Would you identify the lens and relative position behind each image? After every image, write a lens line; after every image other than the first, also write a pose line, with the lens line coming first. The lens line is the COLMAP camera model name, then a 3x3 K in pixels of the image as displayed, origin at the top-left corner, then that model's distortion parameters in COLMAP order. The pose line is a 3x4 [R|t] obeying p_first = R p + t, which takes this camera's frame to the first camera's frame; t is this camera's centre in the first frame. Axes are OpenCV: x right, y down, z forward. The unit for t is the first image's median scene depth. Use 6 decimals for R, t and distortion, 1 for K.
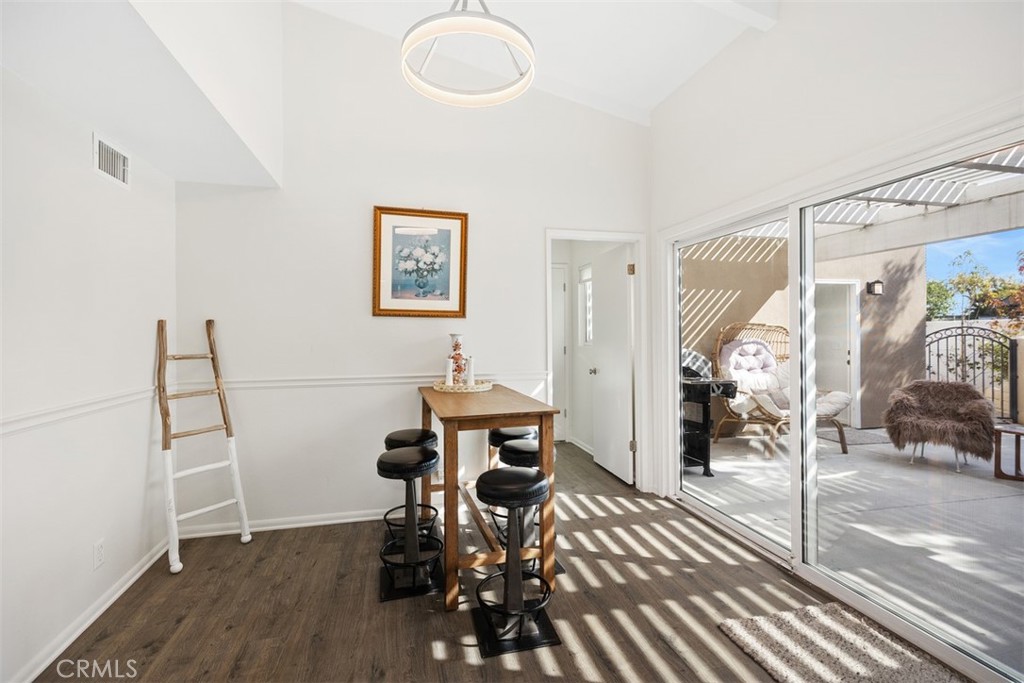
lens RADIAL K [[474.7, 0, 512.4], [0, 474.7, 334.8], [0, 0, 1]] dist [0.002508, 0.000682]
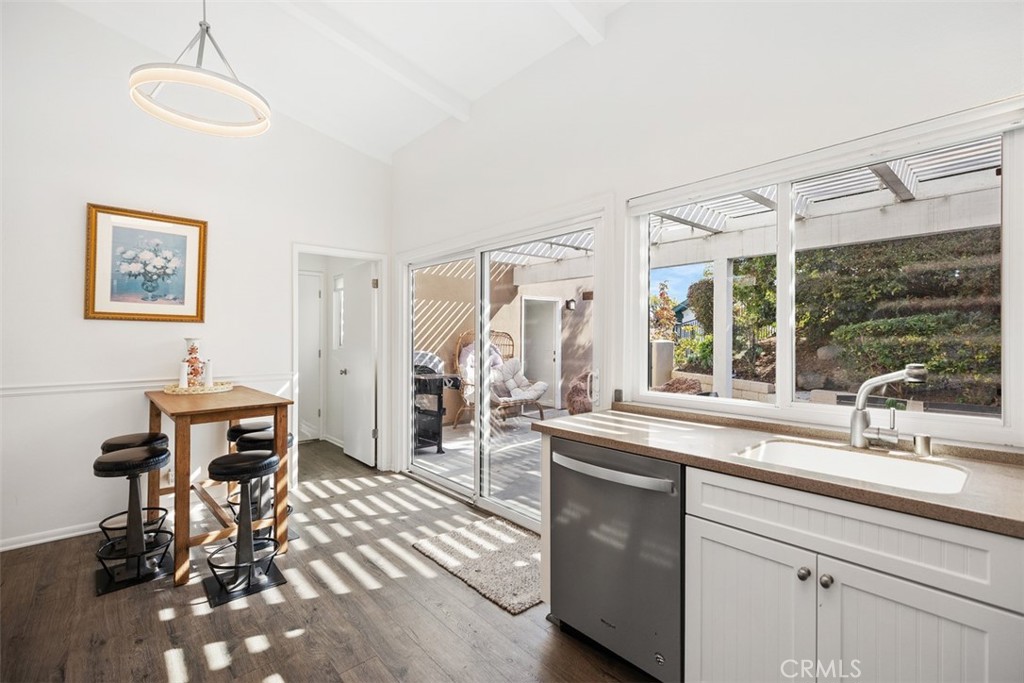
lens RADIAL K [[454.1, 0, 514.6], [0, 454.1, 334.2], [0, 0, 1]] dist [0.003674, -0.000167]
pose [[0.882918, 0.006563, 0.469482, 0.035752], [-0.001753, 0.999941, -0.010682, -0.001154], [-0.469524, 0.008609, 0.882878, -0.199412]]
